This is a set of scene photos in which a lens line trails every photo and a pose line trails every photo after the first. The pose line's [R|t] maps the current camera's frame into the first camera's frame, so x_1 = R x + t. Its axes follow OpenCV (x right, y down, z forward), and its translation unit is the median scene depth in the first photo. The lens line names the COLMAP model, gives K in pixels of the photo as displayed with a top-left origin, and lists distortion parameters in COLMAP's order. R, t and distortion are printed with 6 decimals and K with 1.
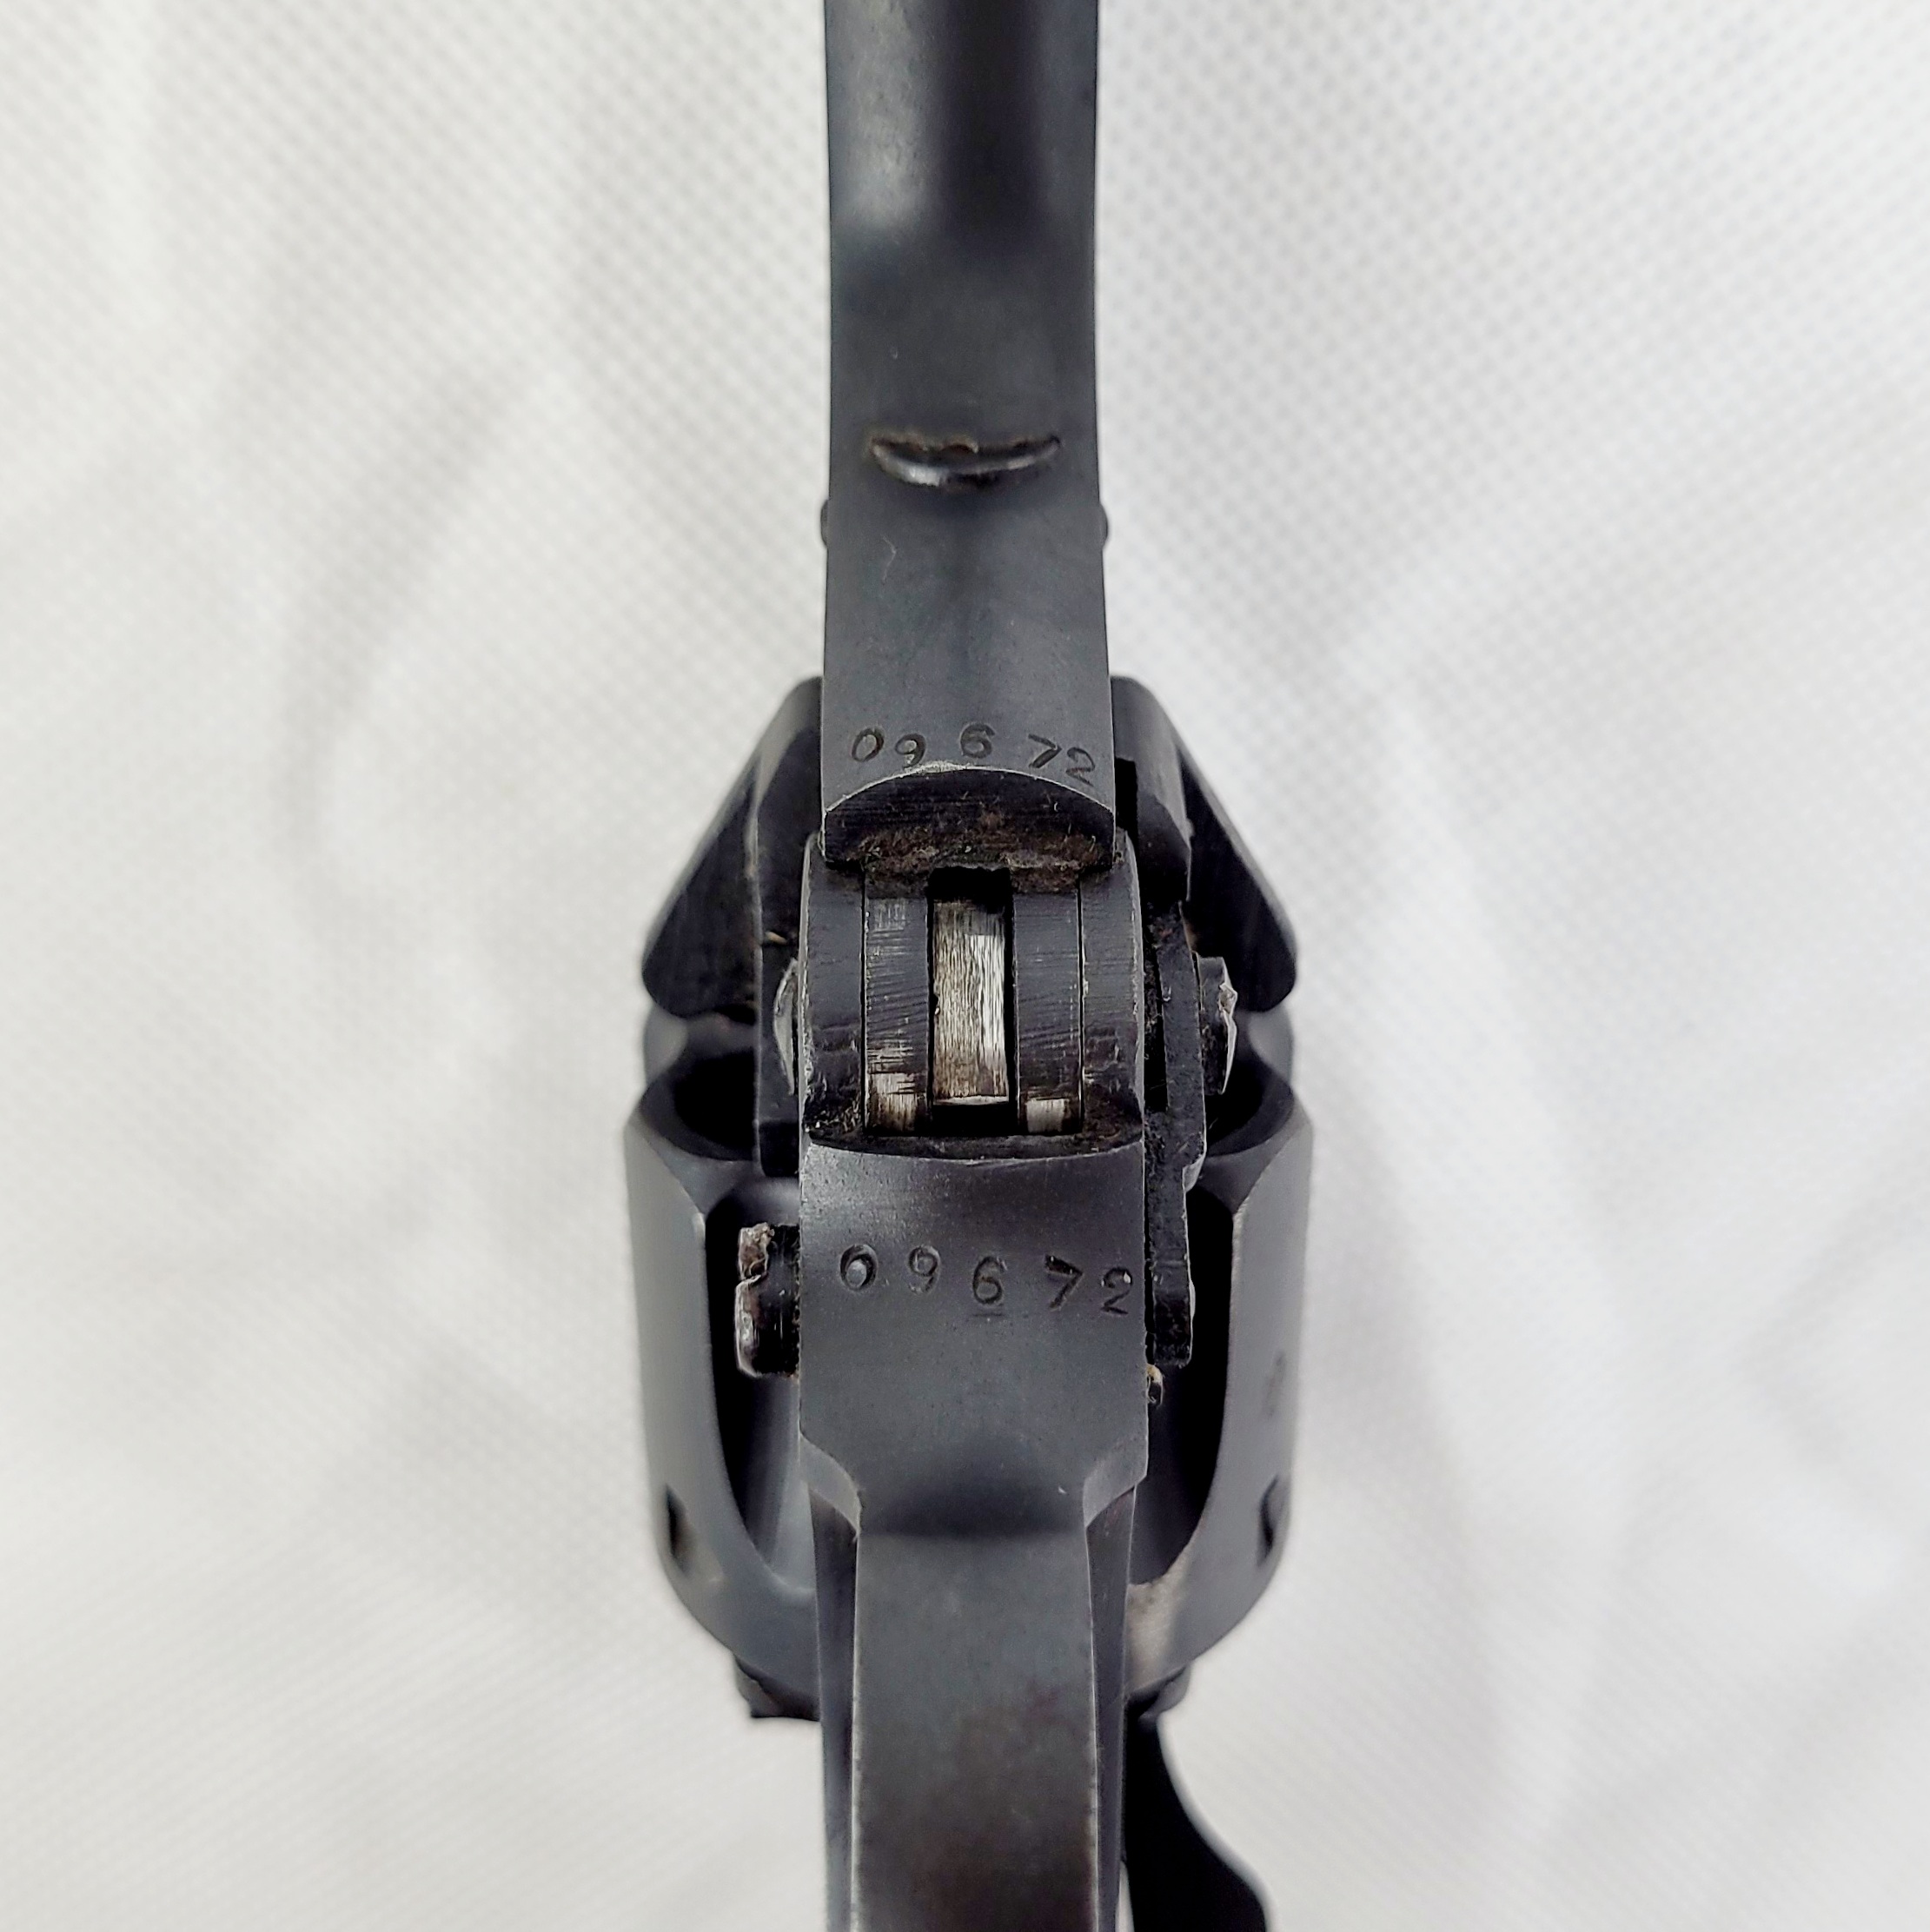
lens RADIAL K [[2863.8, 0, 901.4], [0, 2863.8, 938.4], [0, 0, 1]] dist [-0.040629, 0.000000]
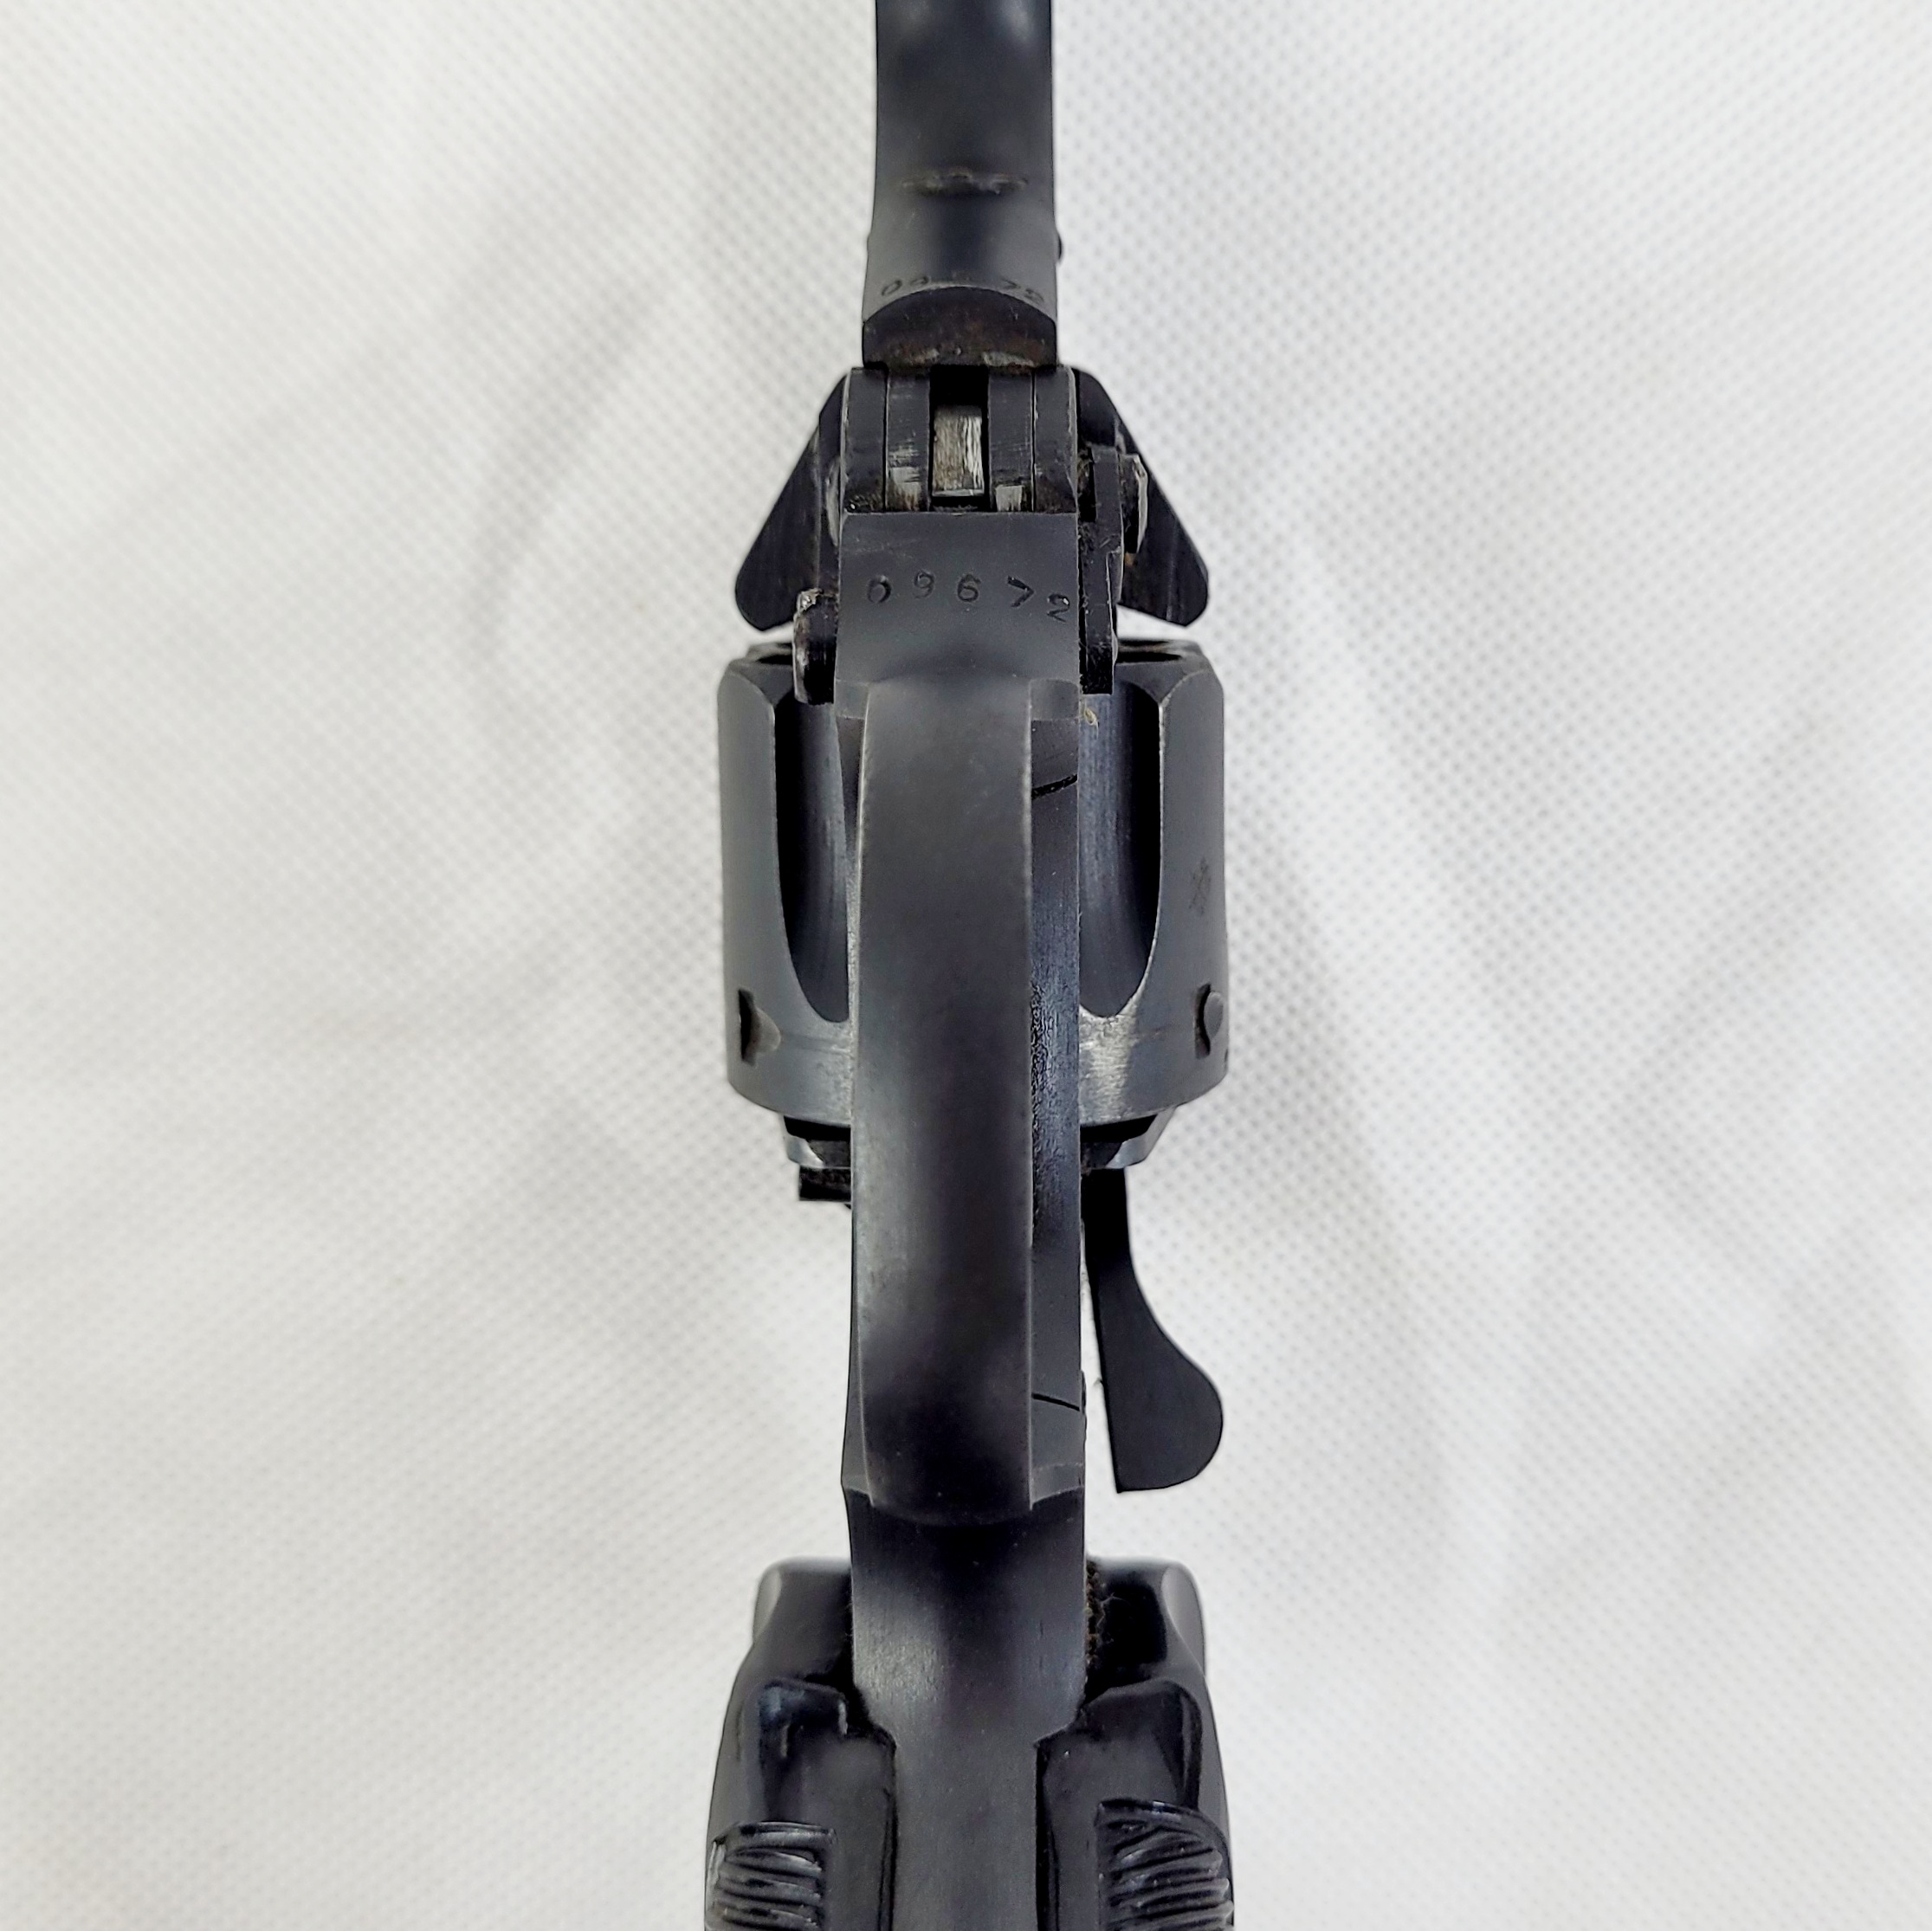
lens RADIAL K [[2863.8, 0, 969.3], [0, 2863.8, 970.0], [0, 0, 1]] dist [-0.040629, 0.000000]
pose [[0.999915, 0.002004, -0.012916, 0.038155], [-0.005918, 0.950481, -0.310727, 0.573522], [0.011653, 0.310777, 0.950411, -0.238854]]
